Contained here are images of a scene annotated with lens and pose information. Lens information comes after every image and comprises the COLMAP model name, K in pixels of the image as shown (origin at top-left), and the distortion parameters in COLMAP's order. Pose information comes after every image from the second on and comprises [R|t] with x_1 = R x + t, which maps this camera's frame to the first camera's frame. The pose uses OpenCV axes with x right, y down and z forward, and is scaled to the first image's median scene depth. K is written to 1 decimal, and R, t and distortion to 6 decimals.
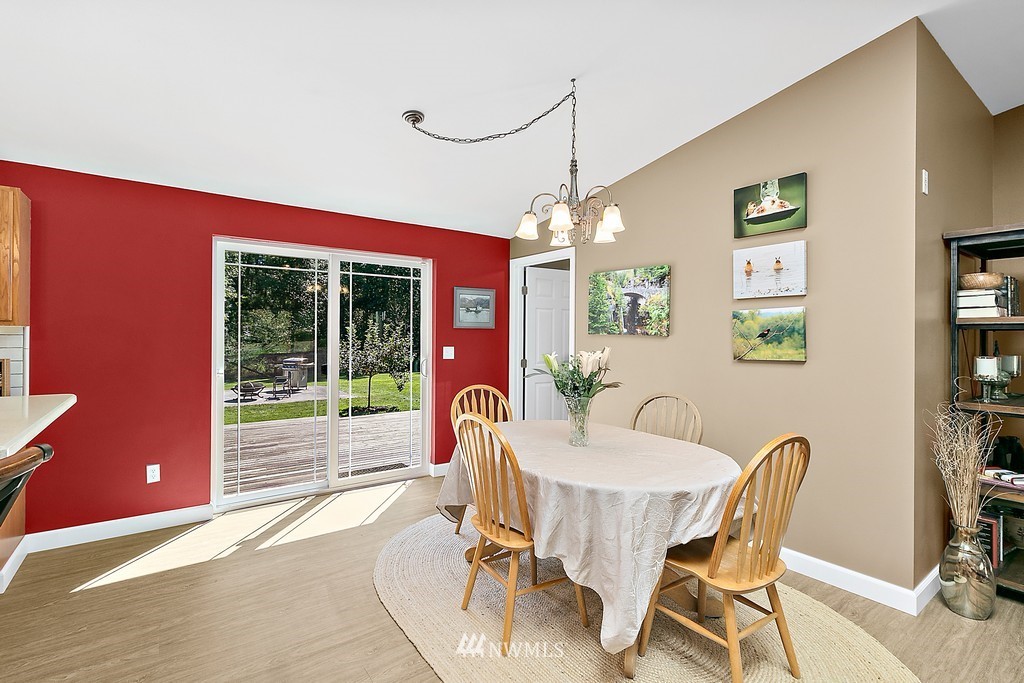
lens RADIAL K [[474.1, 0, 505.1], [0, 474.1, 335.4], [0, 0, 1]] dist [0.002339, -0.000009]
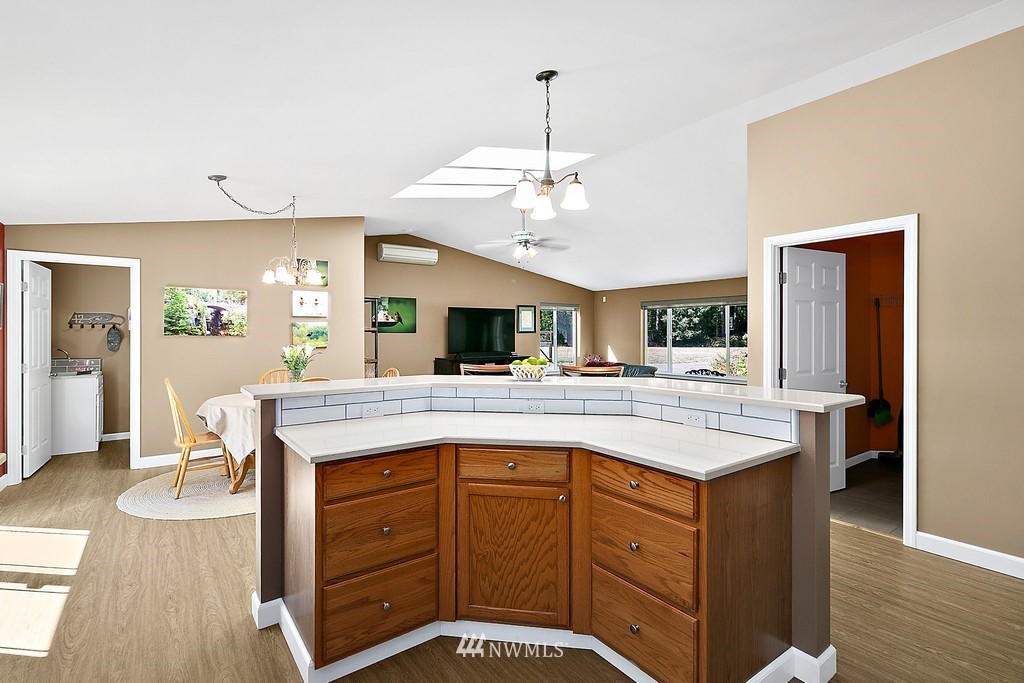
lens RADIAL K [[474.1, 0, 505.1], [0, 474.1, 335.4], [0, 0, 1]] dist [0.002339, -0.000009]
pose [[-0.006327, -0.011004, 0.999919, -1.241929], [0.001409, 0.999938, 0.011013, -0.017119], [-0.999979, 0.001478, -0.006311, 0.147407]]
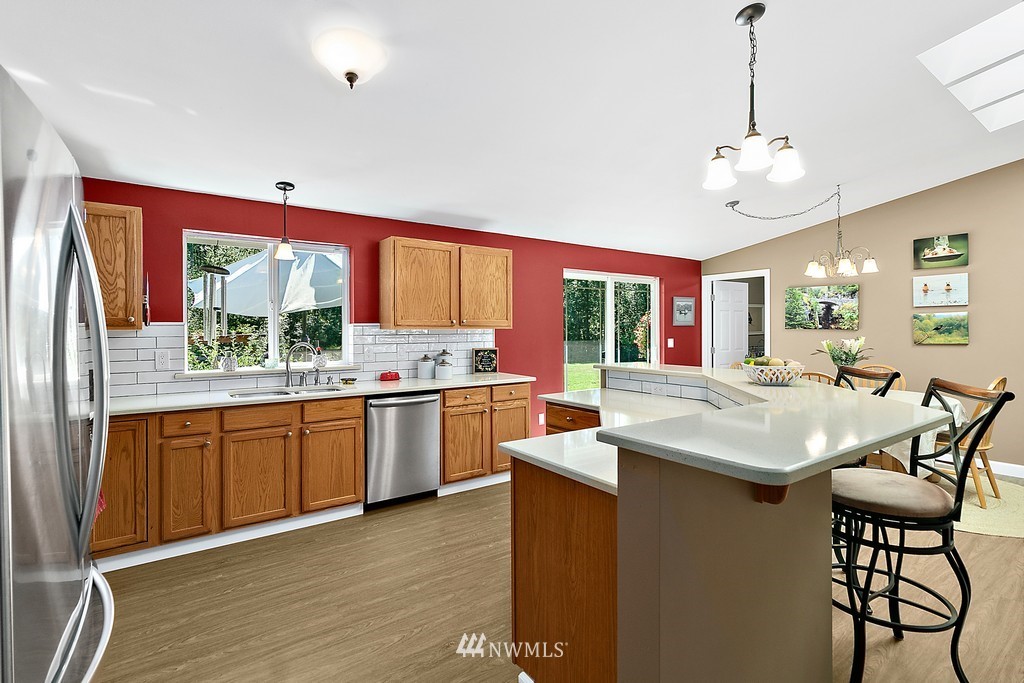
lens RADIAL K [[476.9, 0, 507.8], [0, 476.9, 328.4], [0, 0, 1]] dist [0.004160, 0.000868]
pose [[0.999890, -0.011148, -0.009742, -0.788286], [0.011121, 0.999934, -0.002795, -0.011587], [0.009772, 0.002687, 0.999949, -0.577025]]
